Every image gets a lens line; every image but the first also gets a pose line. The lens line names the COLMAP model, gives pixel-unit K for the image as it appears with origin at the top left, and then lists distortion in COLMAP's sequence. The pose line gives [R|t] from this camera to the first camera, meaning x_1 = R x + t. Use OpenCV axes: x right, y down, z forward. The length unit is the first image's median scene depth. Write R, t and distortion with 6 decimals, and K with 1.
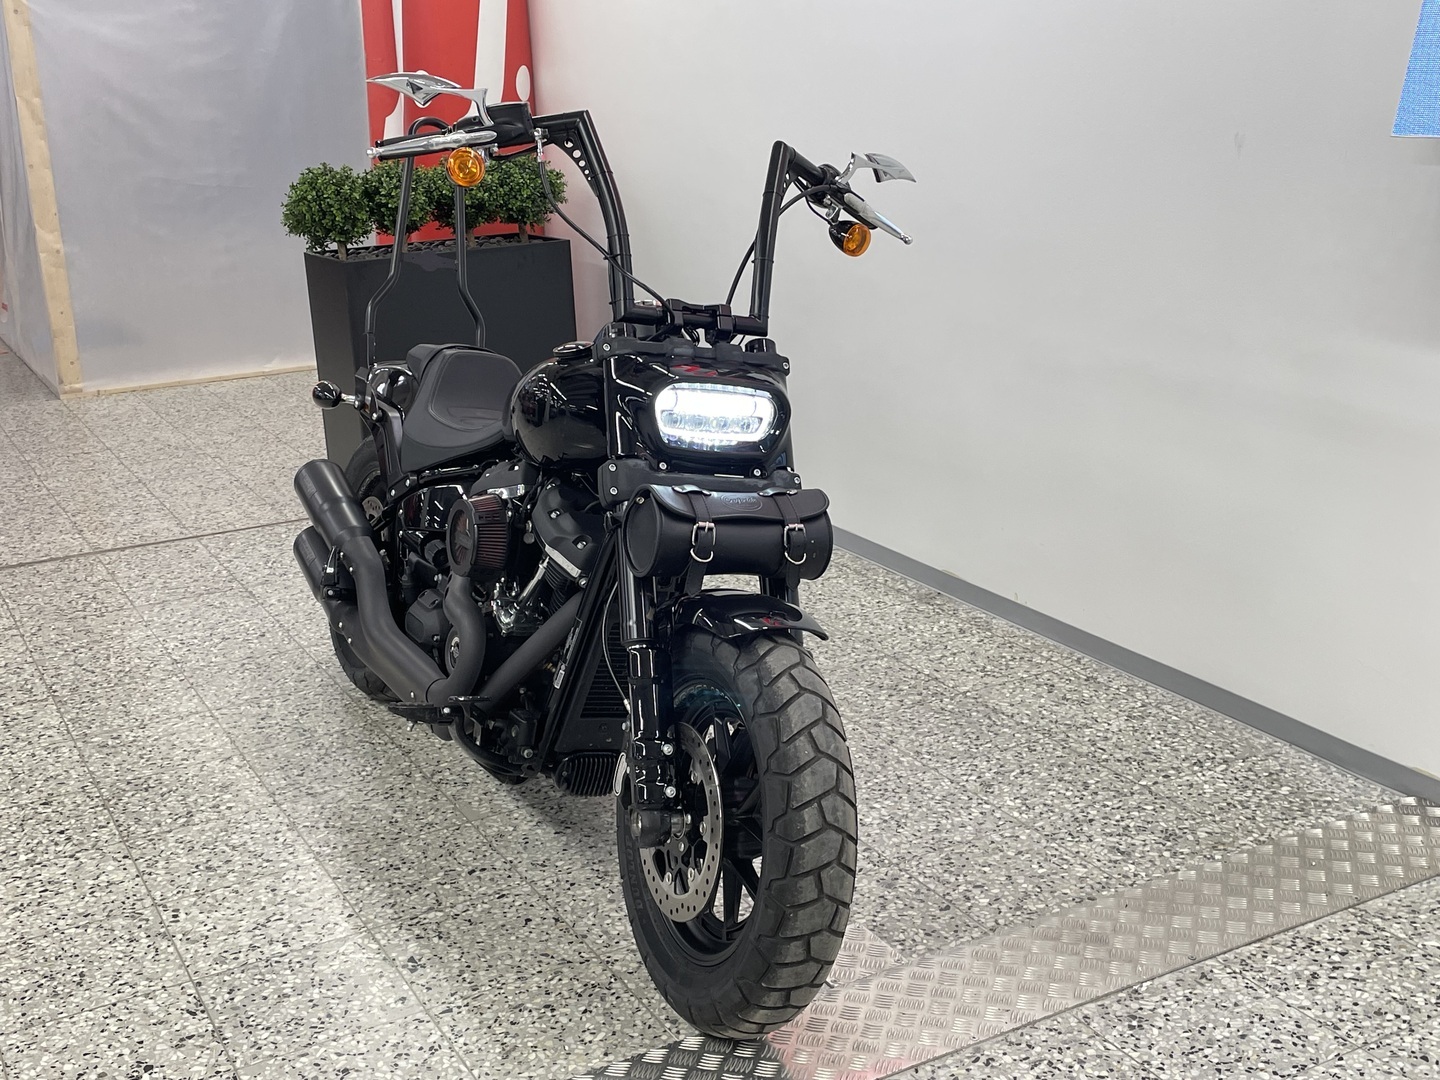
lens RADIAL K [[1703.2, 0, 719.0], [0, 1703.2, 538.9], [0, 0, 1]] dist [0.068894, 0.000000]
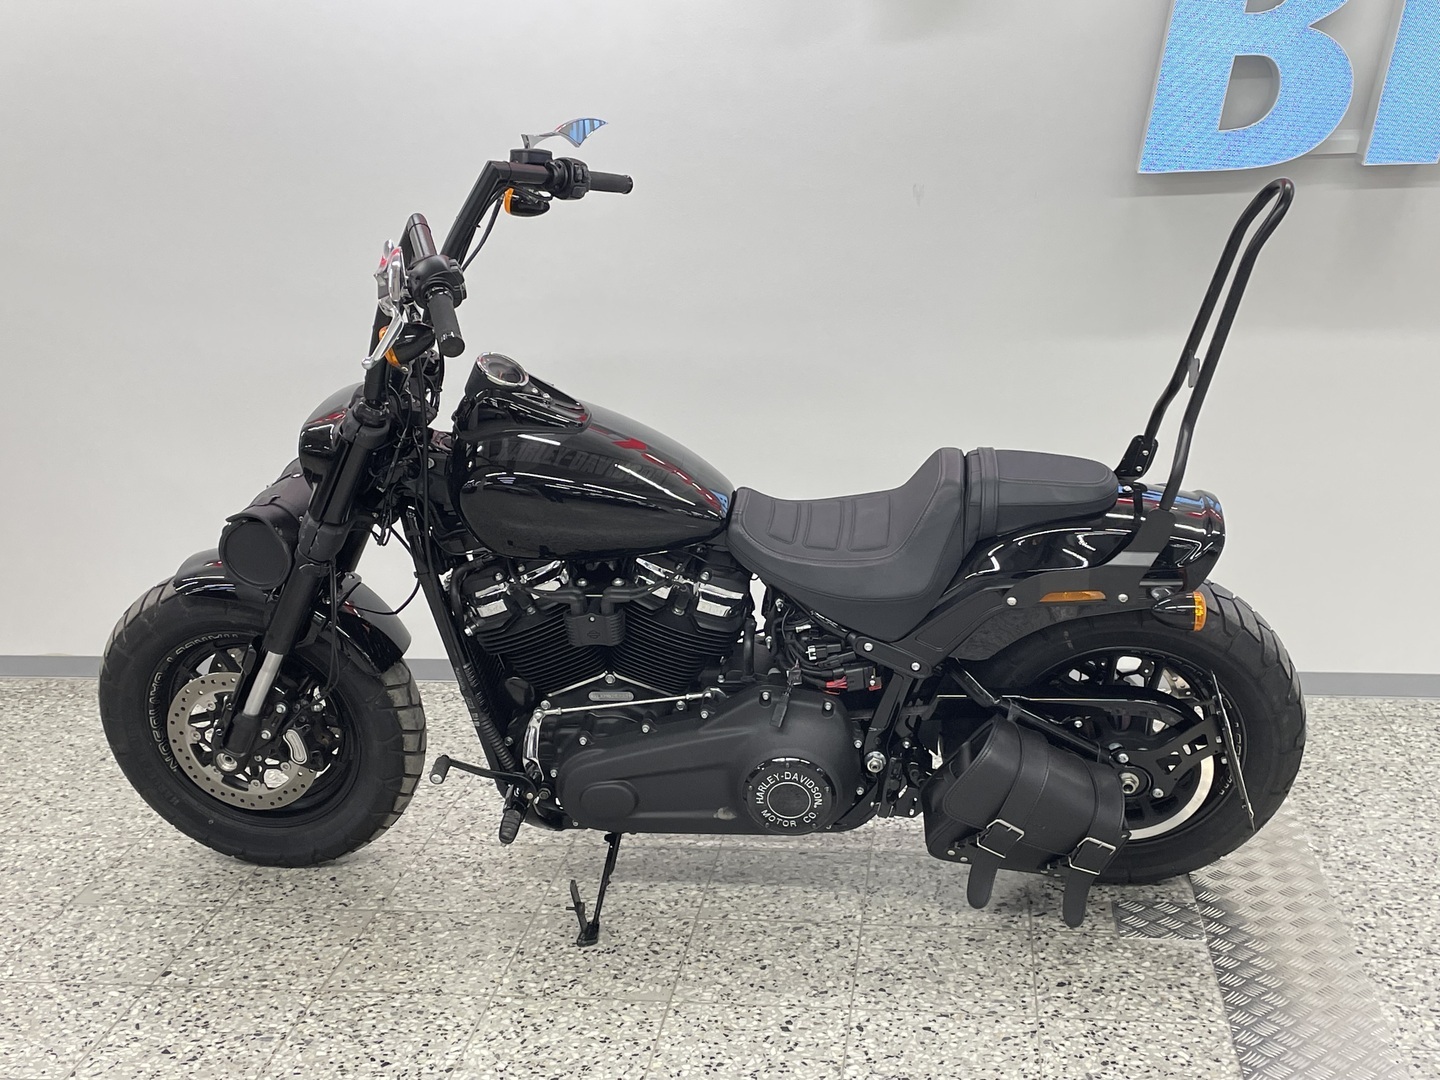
lens RADIAL K [[1794.3, 0, 717.5], [0, 1794.3, 538.6], [0, 0, 1]] dist [0.063300, 0.000000]
pose [[0.590038, -0.176997, 0.787736, -0.839591], [0.237838, 0.970484, 0.039911, -0.090391], [-0.771549, 0.163805, 0.614719, 0.423711]]
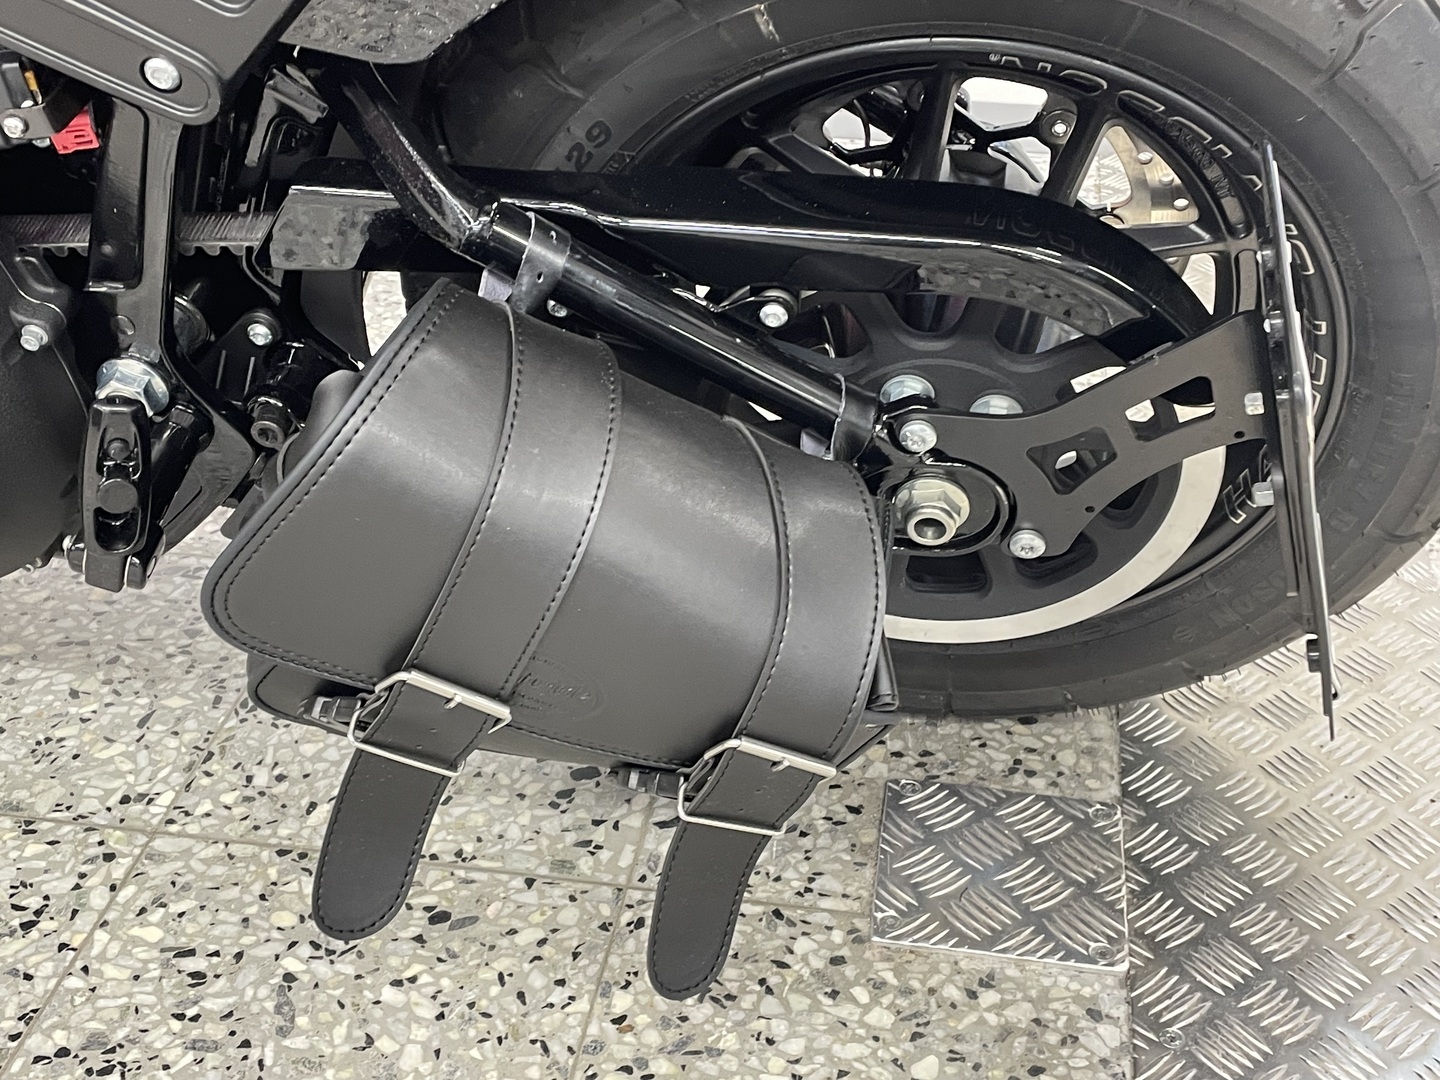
lens RADIAL K [[1794.3, 0, 723.8], [0, 1794.3, 548.1], [0, 0, 1]] dist [0.063300, 0.000000]
pose [[0.606191, -0.391077, 0.692525, -0.182479], [0.189669, 0.916714, 0.351656, 0.027027], [-0.772372, -0.081820, 0.629879, 0.717943]]
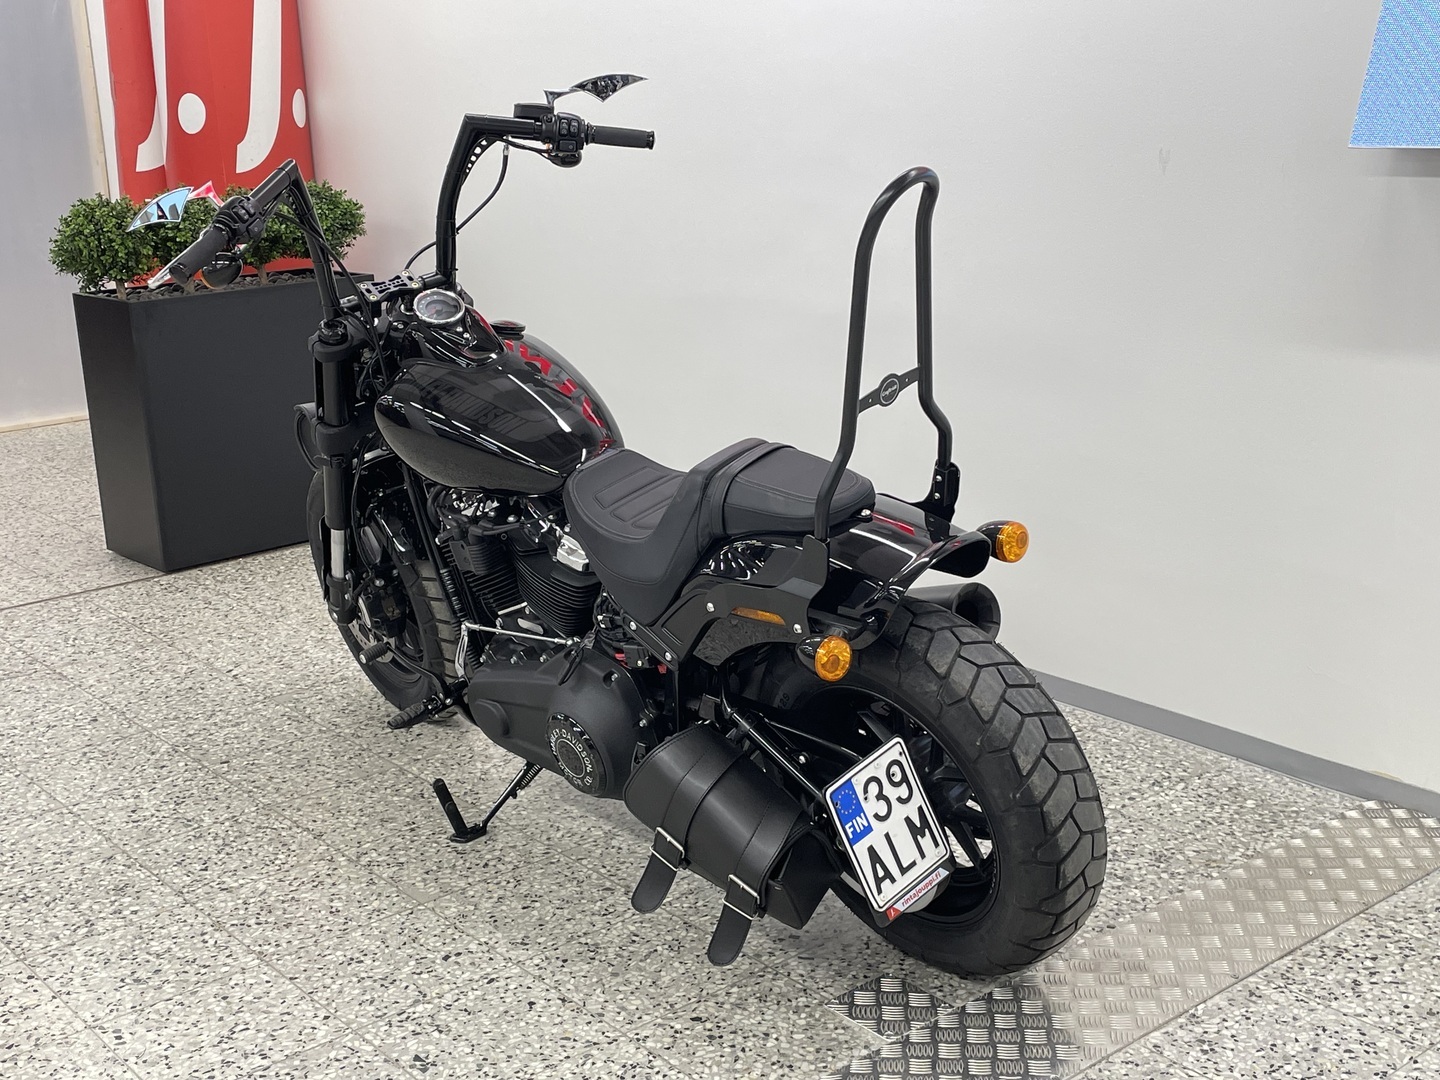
lens RADIAL K [[1794.3, 0, 711.3], [0, 1794.3, 533.0], [0, 0, 1]] dist [0.063300, 0.000000]
pose [[0.981151, -0.044058, 0.188155, -0.176323], [0.050705, 0.998243, -0.030660, 0.006471], [-0.186473, 0.039623, 0.981661, 0.026893]]
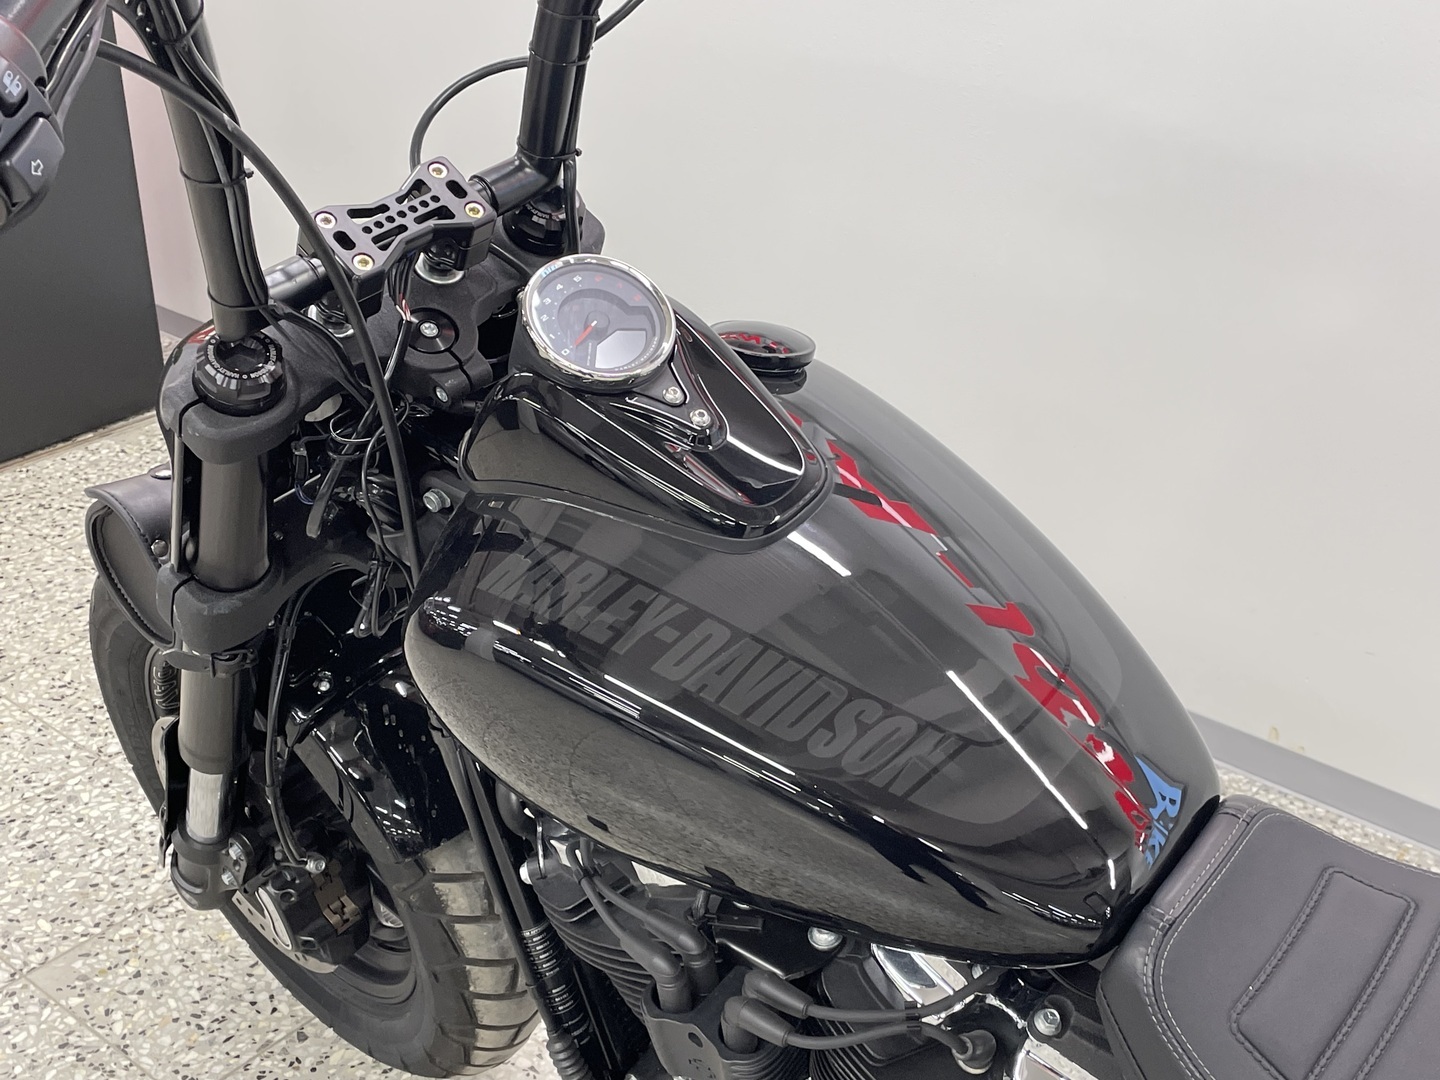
lens RADIAL K [[1794.3, 0, 724.8], [0, 1794.3, 546.1], [0, 0, 1]] dist [0.063300, 0.000000]
pose [[0.926032, -0.117485, 0.358695, -0.234021], [0.048096, 0.979305, 0.196590, -0.191555], [-0.374368, -0.164797, 0.912519, 0.768081]]
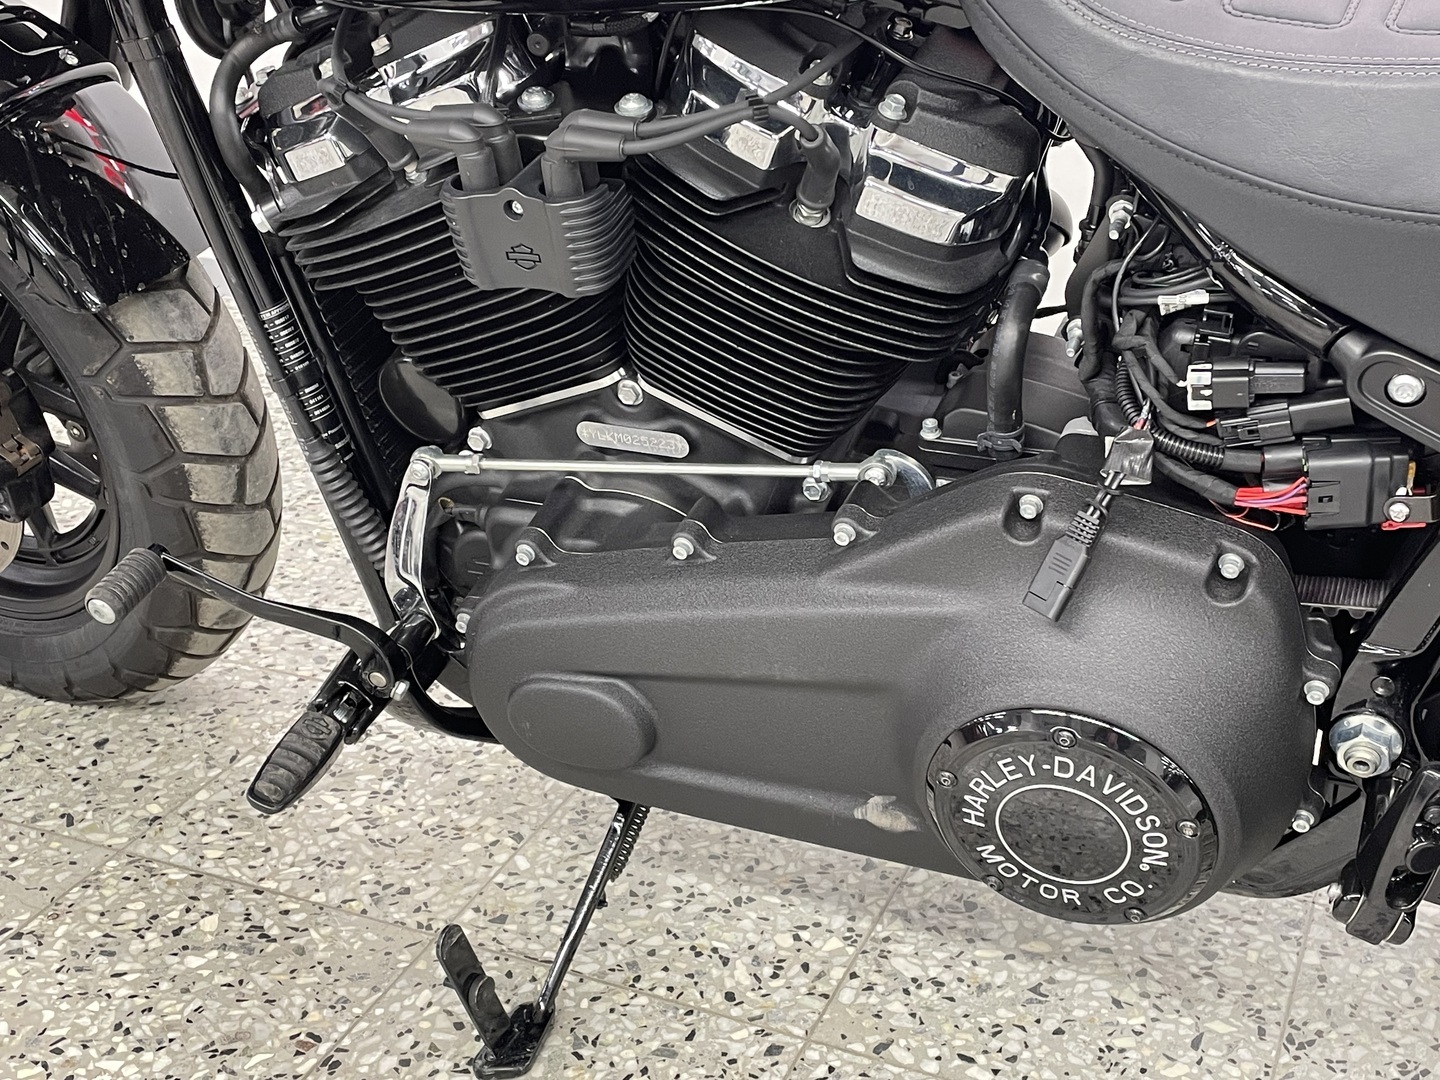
lens RADIAL K [[1794.3, 0, 726.2], [0, 1794.3, 541.7], [0, 0, 1]] dist [0.063300, 0.000000]
pose [[0.787189, -0.225816, 0.573882, -0.287281], [0.153865, 0.973038, 0.171824, -0.016919], [-0.597209, -0.046957, 0.800710, 0.803302]]
